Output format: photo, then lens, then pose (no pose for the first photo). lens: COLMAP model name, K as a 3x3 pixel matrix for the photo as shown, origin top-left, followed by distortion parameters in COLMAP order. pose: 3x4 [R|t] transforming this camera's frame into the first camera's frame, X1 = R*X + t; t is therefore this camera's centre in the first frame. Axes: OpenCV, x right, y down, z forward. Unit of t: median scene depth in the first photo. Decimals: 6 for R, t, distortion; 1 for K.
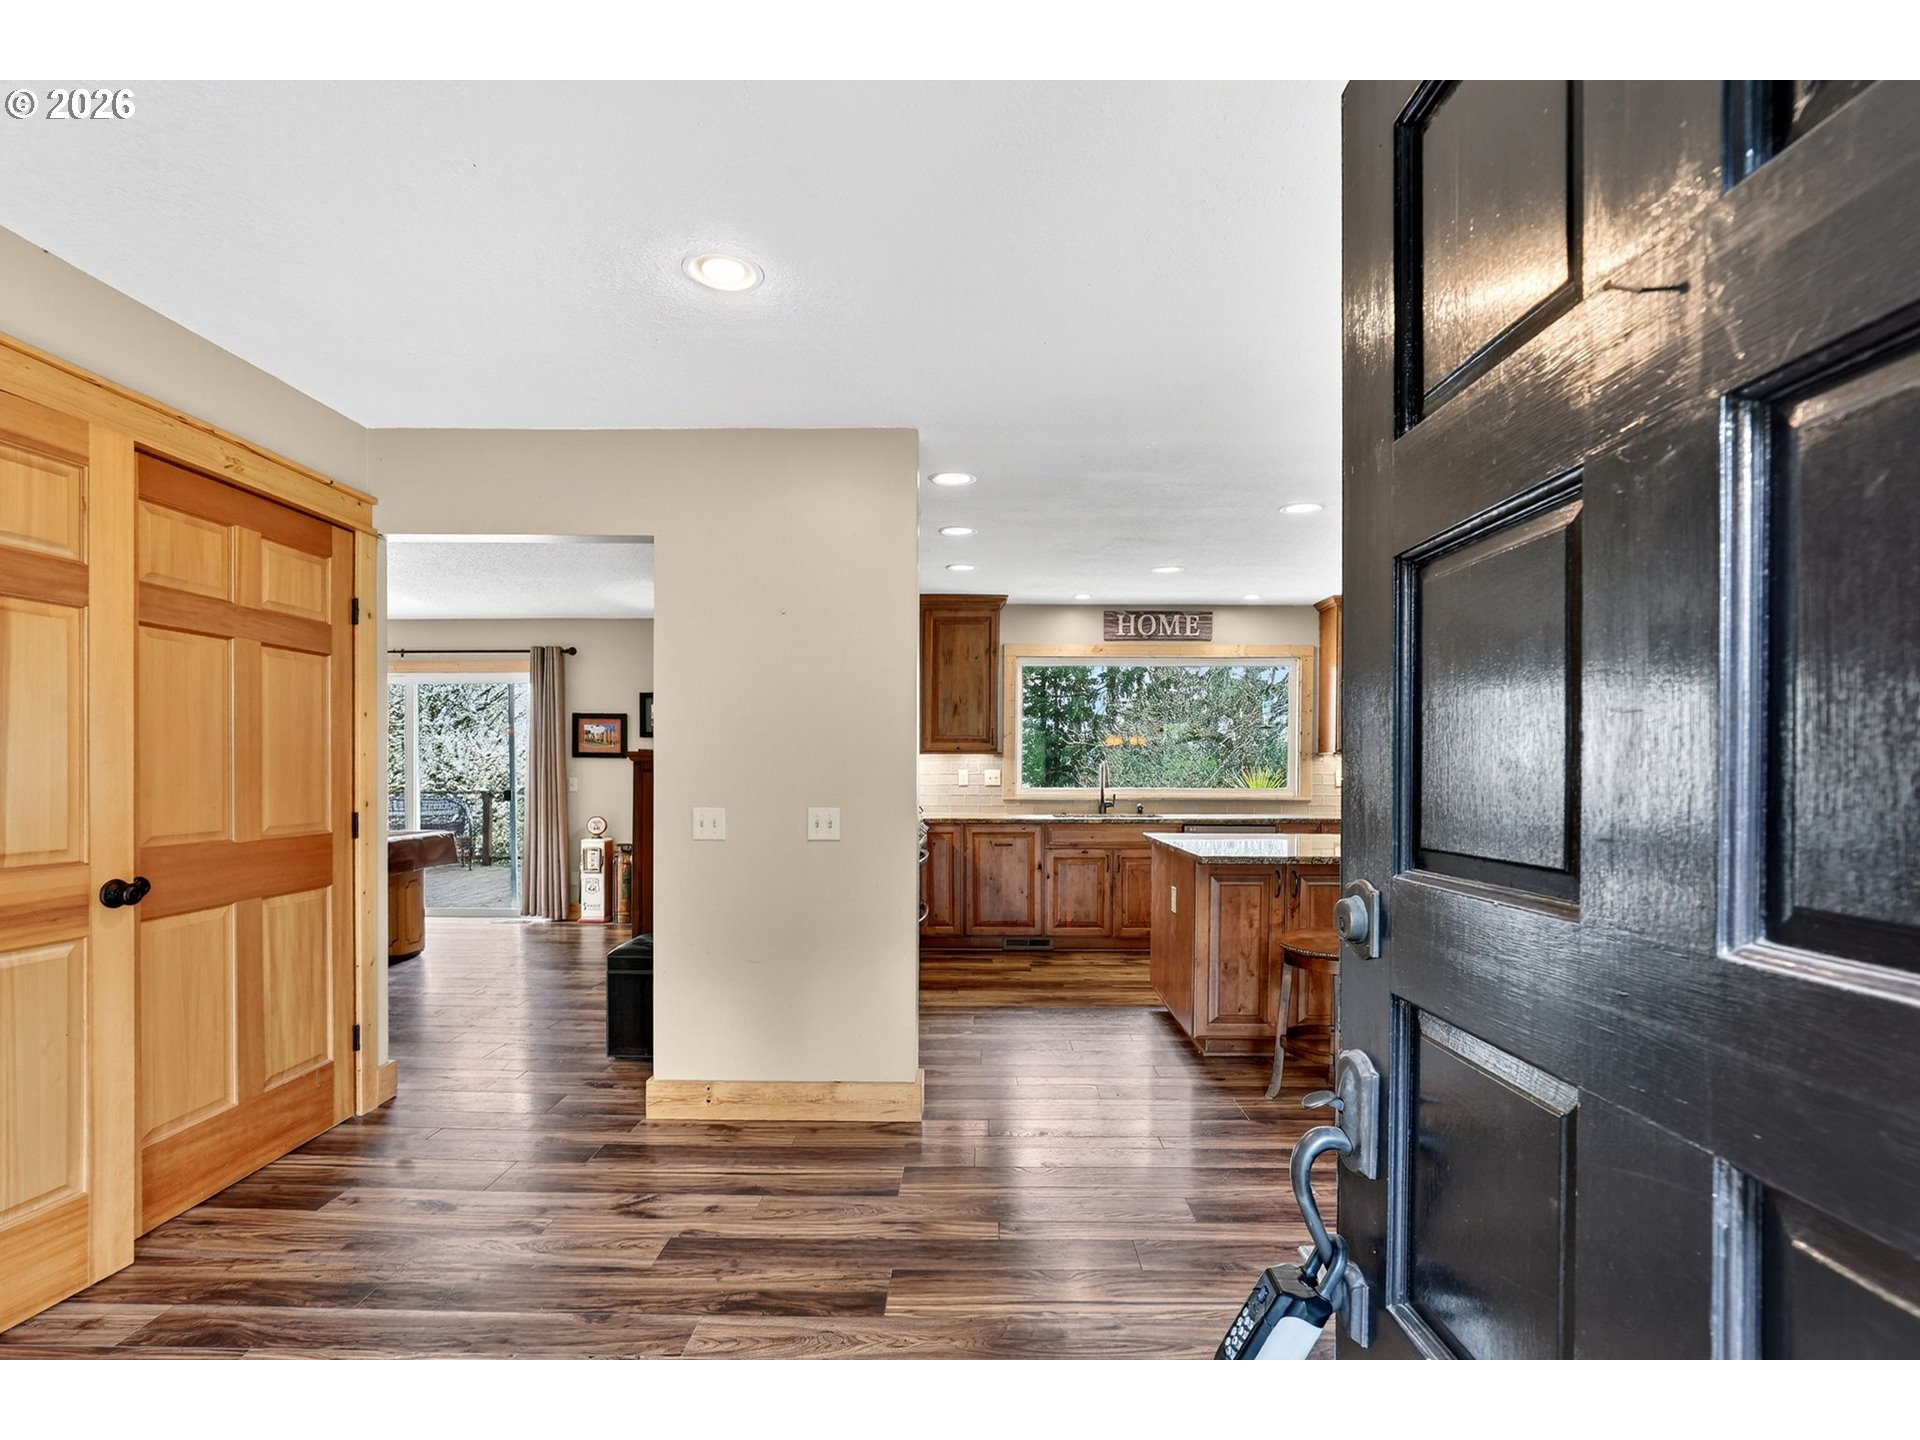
lens RADIAL K [[899.4, 0, 976.0], [0, 899.4, 768.5], [0, 0, 1]] dist [-0.002805, -0.000088]
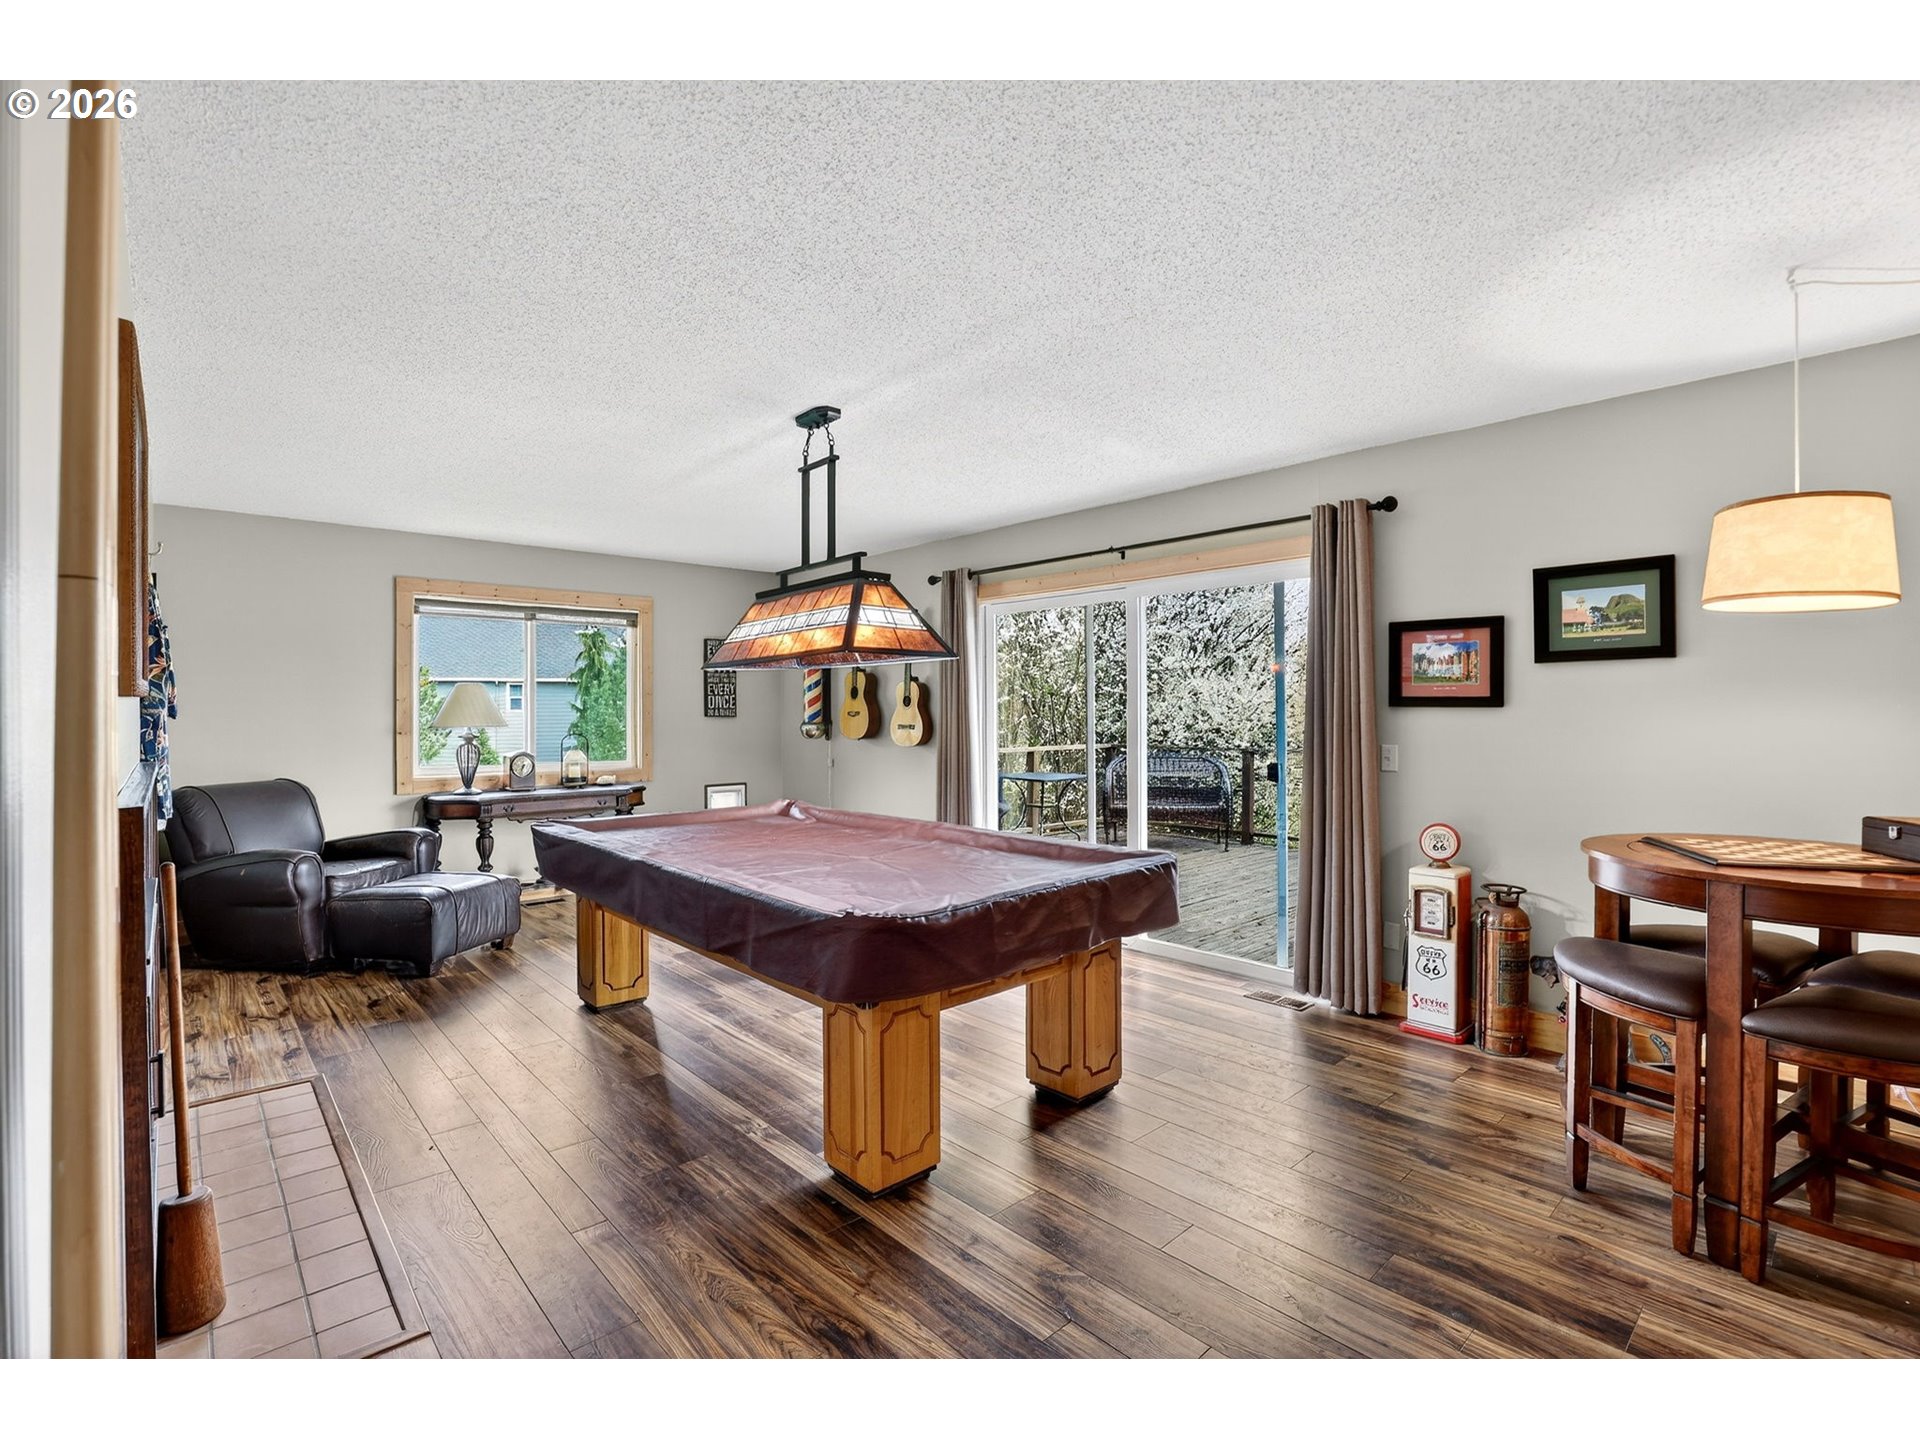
lens RADIAL K [[891.6, 0, 957.5], [0, 891.6, 717.4], [0, 0, 1]] dist [-0.040117, 0.012890]
pose [[0.682596, 0.005024, -0.730778, -0.240769], [-0.002560, 0.999987, 0.004484, -0.007067], [0.730791, -0.001190, 0.682600, 0.456886]]
